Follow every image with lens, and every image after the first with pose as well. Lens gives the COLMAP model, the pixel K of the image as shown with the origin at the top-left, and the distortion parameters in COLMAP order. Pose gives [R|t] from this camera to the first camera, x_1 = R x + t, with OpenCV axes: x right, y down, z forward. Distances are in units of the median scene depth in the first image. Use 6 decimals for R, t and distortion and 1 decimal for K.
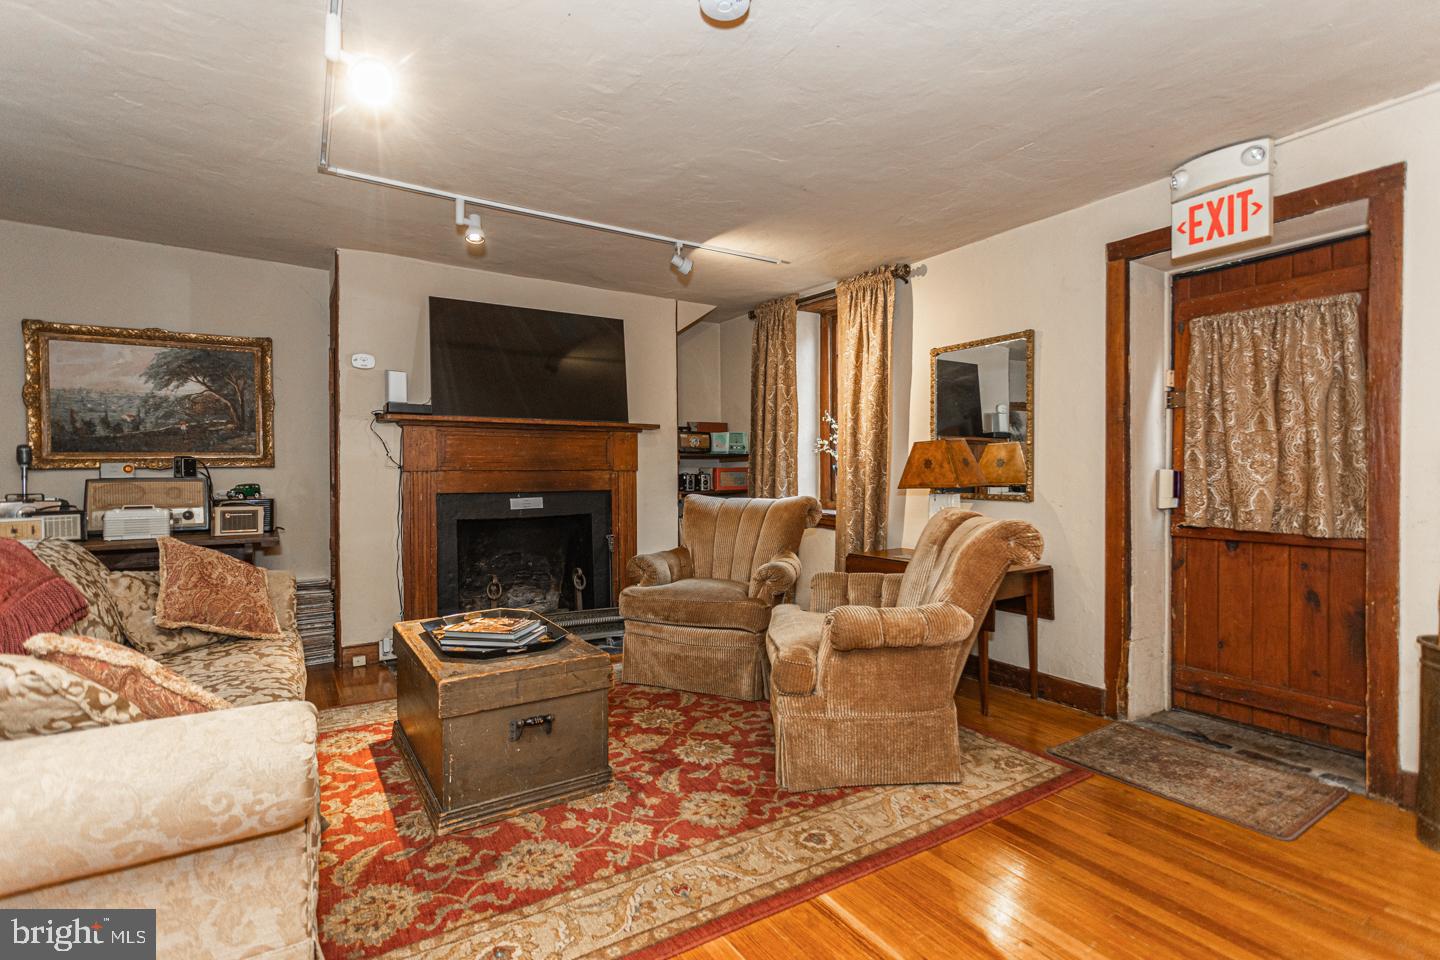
lens RADIAL K [[697.6, 0, 715.2], [0, 697.6, 489.2], [0, 0, 1]] dist [-0.000186, 0.001242]
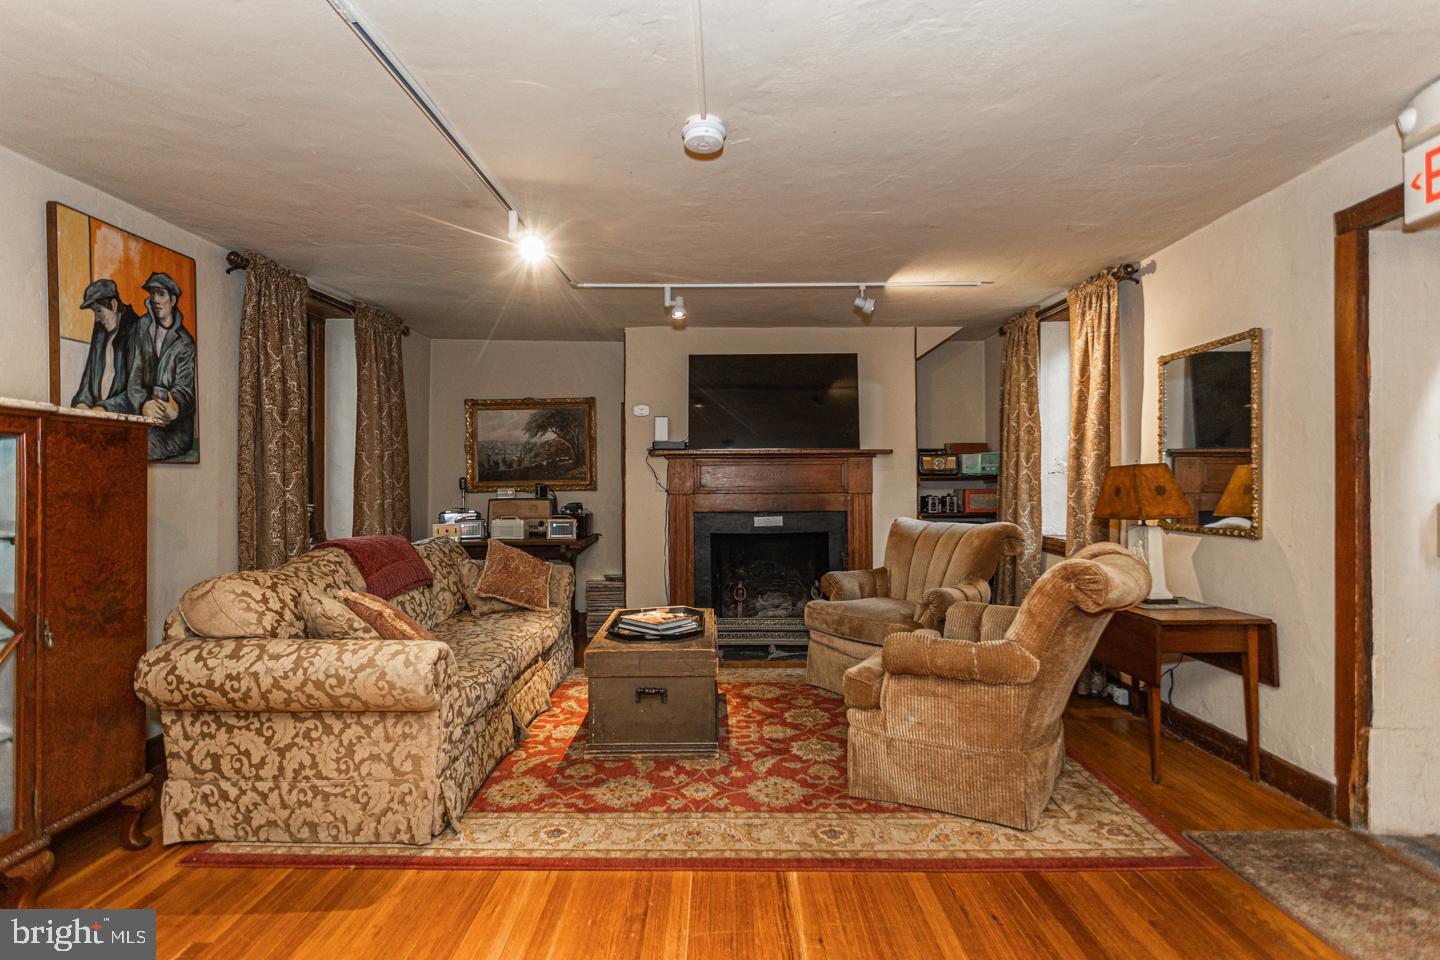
lens RADIAL K [[690.3, 0, 711.7], [0, 690.3, 500.4], [0, 0, 1]] dist [-0.001153, 0.000884]
pose [[0.838386, 0.011744, -0.544951, 0.346940], [-0.011720, 0.999925, 0.003519, -0.022004], [0.544951, 0.003437, 0.838461, -0.022576]]
